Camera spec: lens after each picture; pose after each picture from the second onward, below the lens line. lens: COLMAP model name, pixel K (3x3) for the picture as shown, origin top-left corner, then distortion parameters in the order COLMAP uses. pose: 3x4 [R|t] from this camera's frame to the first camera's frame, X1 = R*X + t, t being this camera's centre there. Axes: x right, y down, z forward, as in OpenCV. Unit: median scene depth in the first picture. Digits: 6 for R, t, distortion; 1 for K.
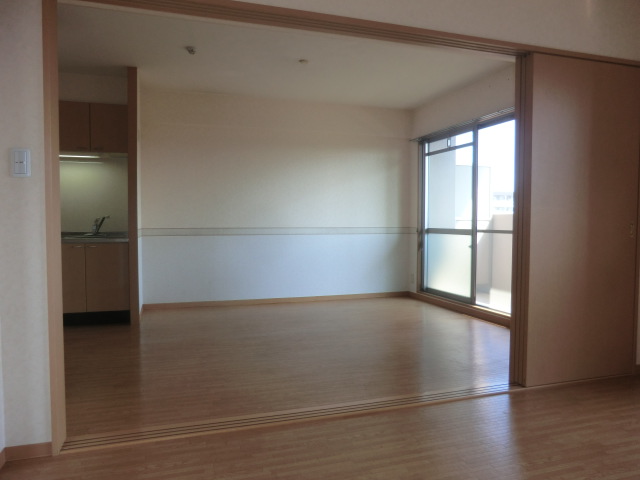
lens RADIAL K [[468.8, 0, 317.6], [0, 468.8, 240.9], [0, 0, 1]] dist [-0.105268, 0.132192]
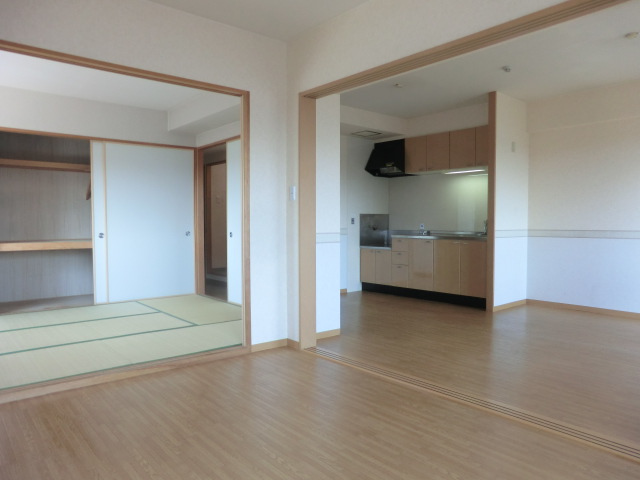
lens RADIAL K [[468.8, 0, 317.6], [0, 468.8, 240.9], [0, 0, 1]] dist [-0.105268, 0.132192]
pose [[0.354520, 0.040635, -0.934165, 0.619148], [-0.040265, 0.998792, 0.028165, -0.013173], [0.934181, 0.027629, 0.355728, 0.189393]]
